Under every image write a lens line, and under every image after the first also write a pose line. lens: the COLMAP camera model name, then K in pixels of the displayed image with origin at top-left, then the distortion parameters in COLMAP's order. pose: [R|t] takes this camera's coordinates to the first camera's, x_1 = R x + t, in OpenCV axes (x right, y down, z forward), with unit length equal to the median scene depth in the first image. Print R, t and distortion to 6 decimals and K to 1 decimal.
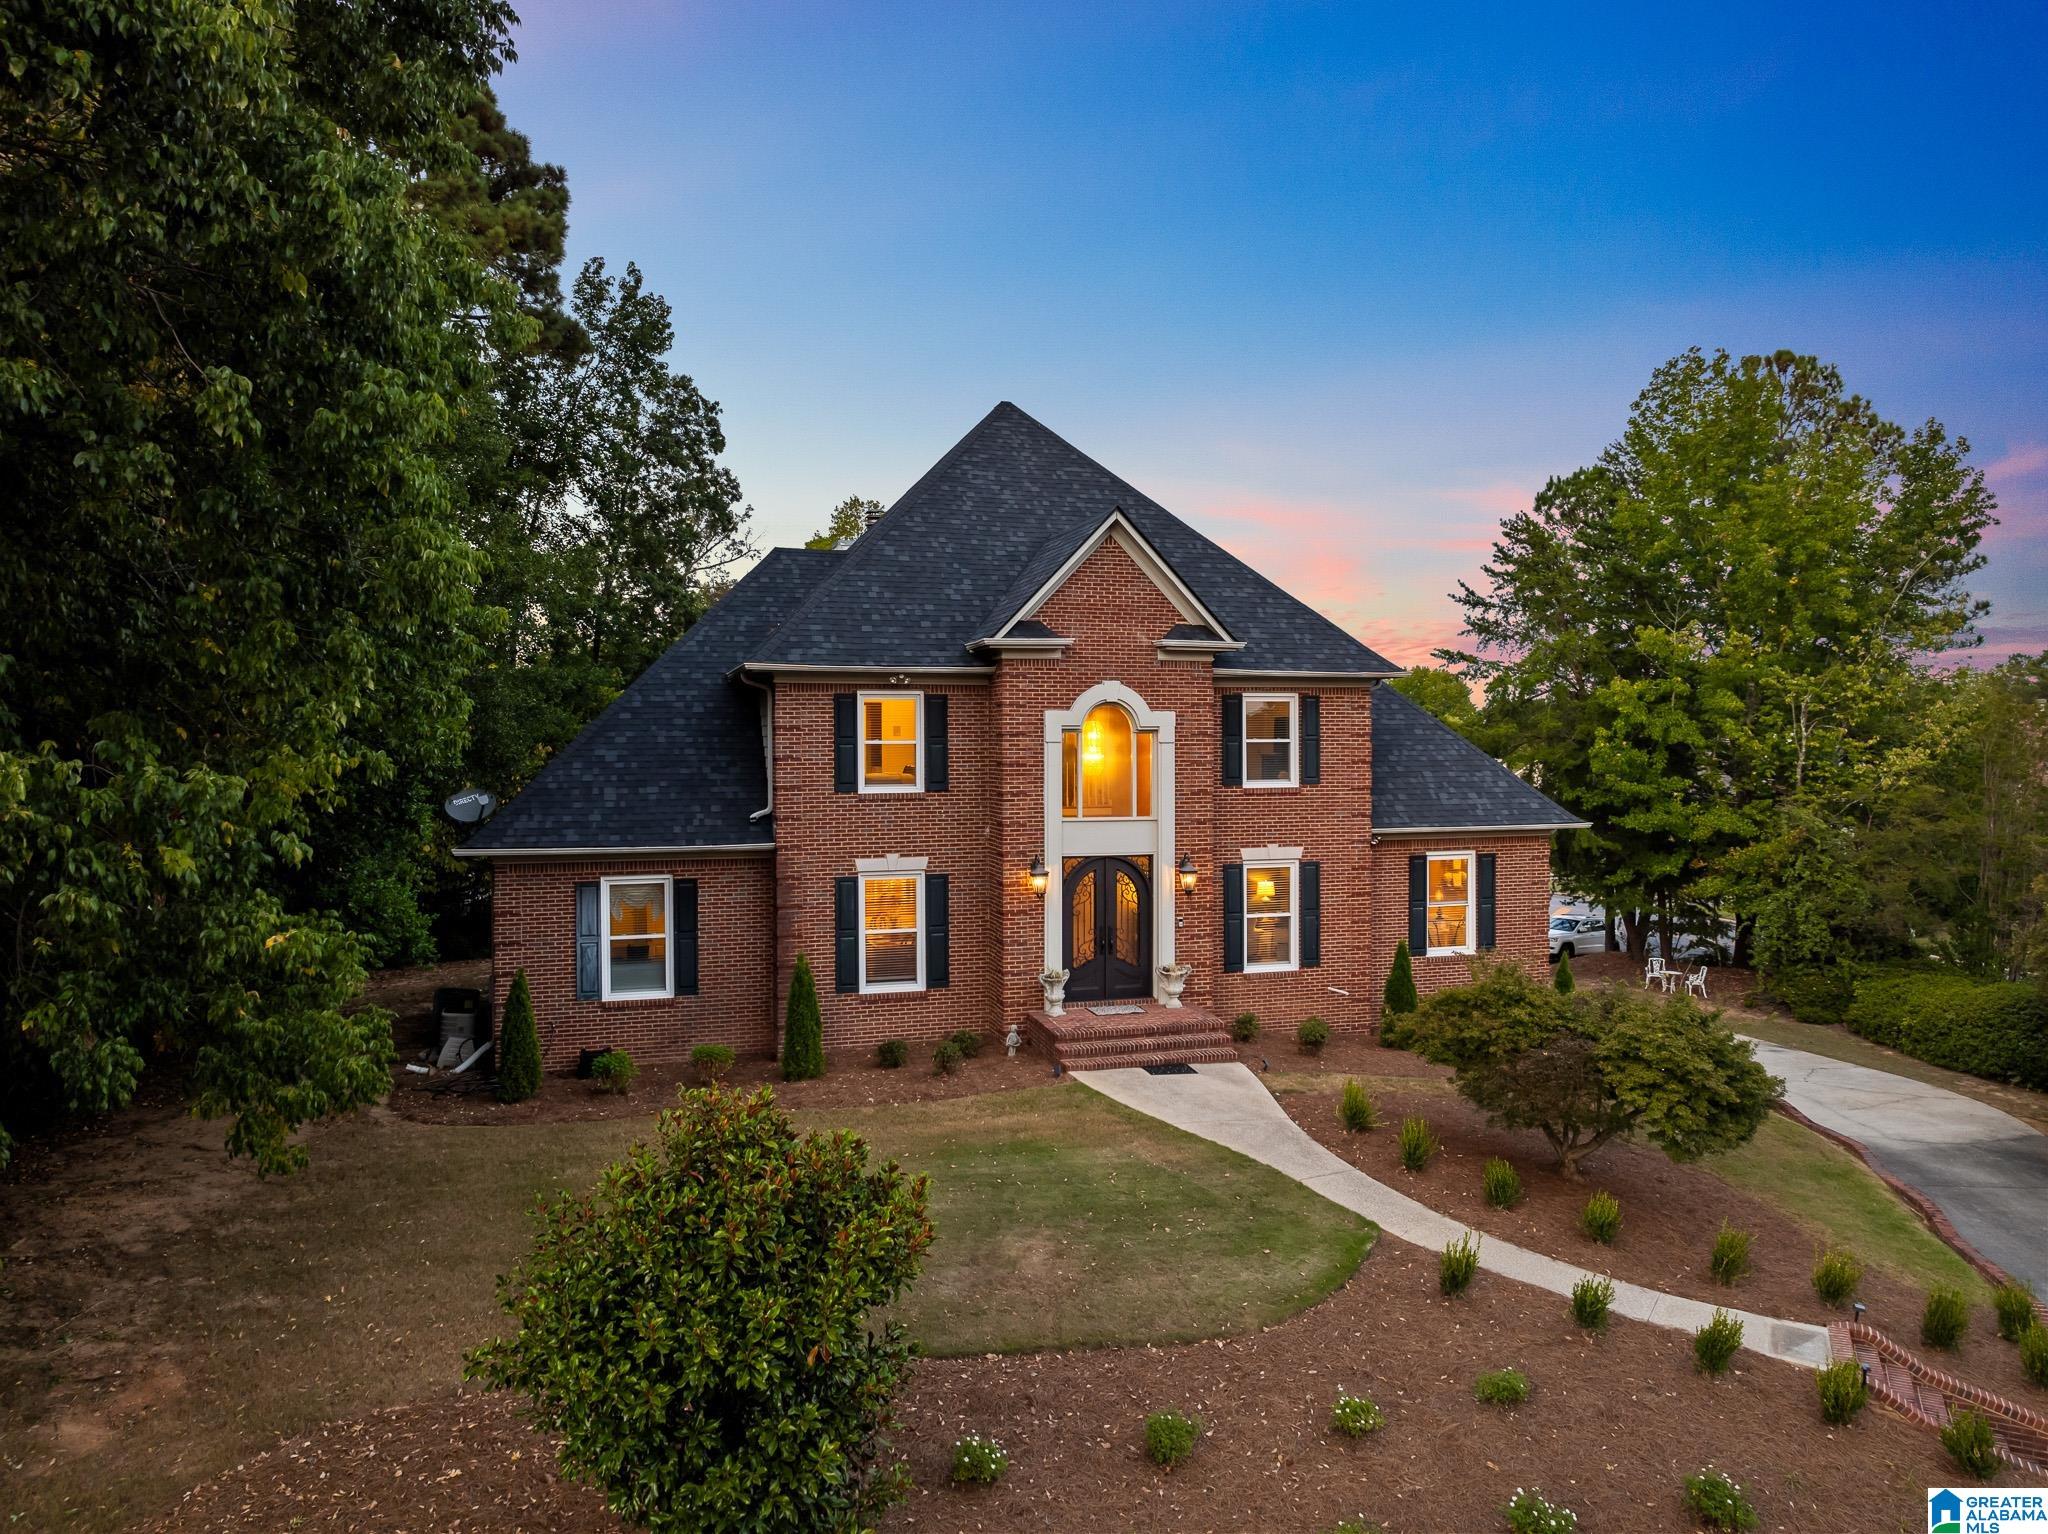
lens RADIAL K [[1444.2, 0, 1030.1], [0, 1444.2, 752.2], [0, 0, 1]] dist [-0.054617, 0.021455]
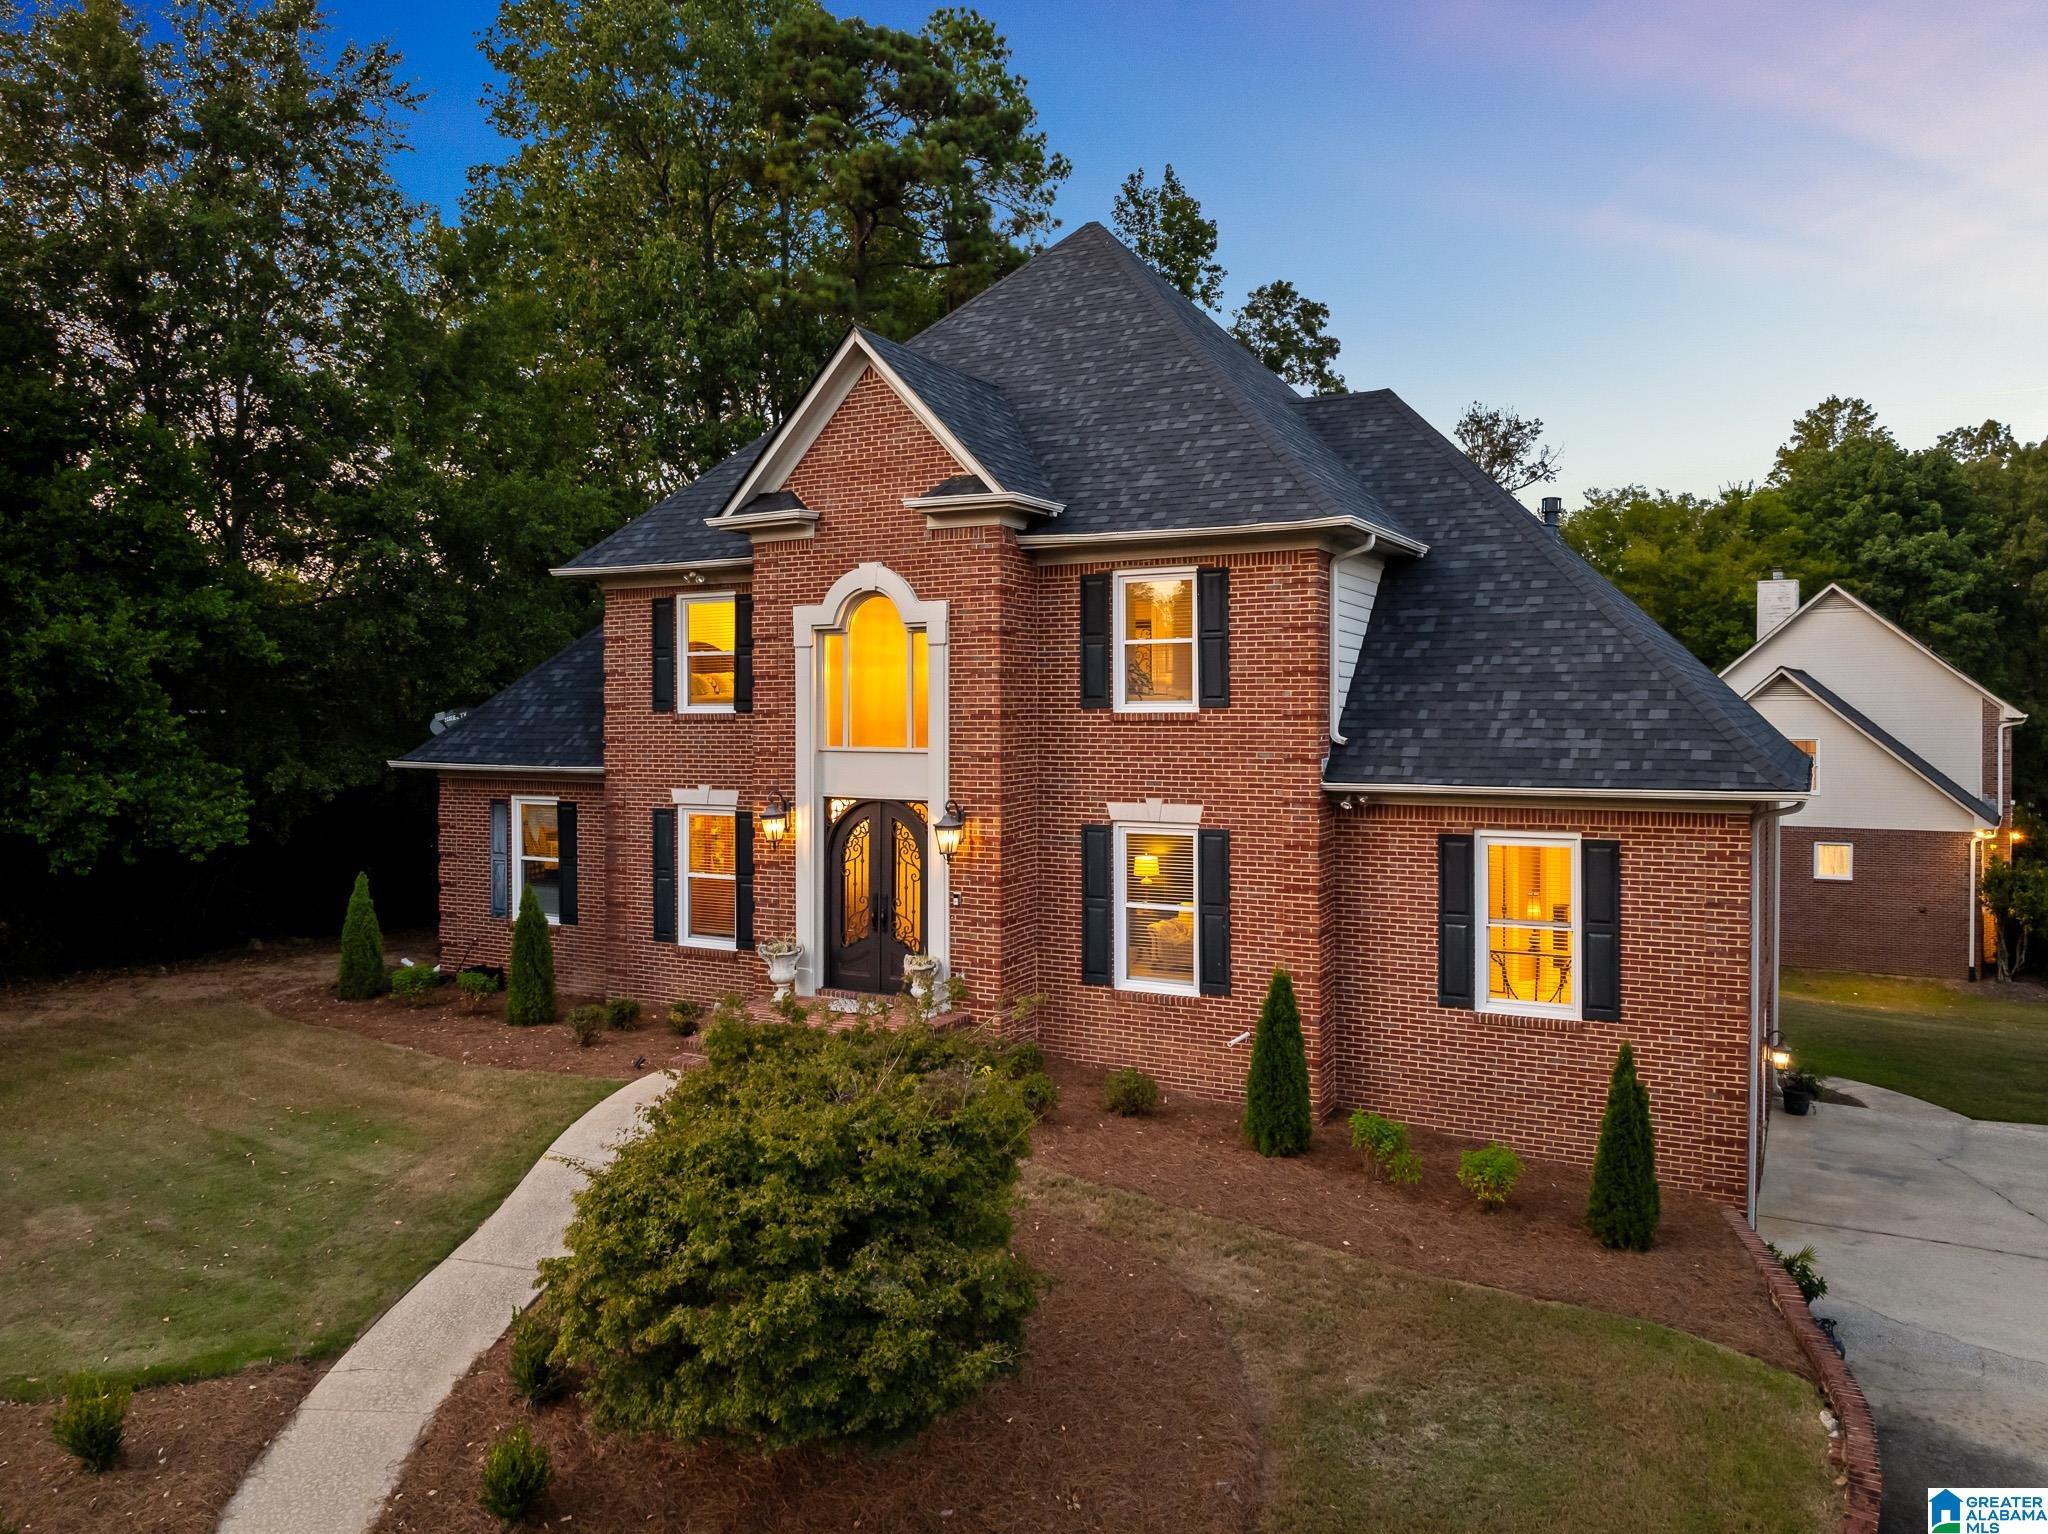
lens RADIAL K [[1455.4, 0, 1036.3], [0, 1455.4, 724.3], [0, 0, 1]] dist [-0.048551, 0.005546]
pose [[0.702247, 0.007818, -0.711890, 0.649708], [-0.006490, 0.999968, 0.004580, 0.029692], [0.711904, 0.001404, 0.702276, 0.540225]]
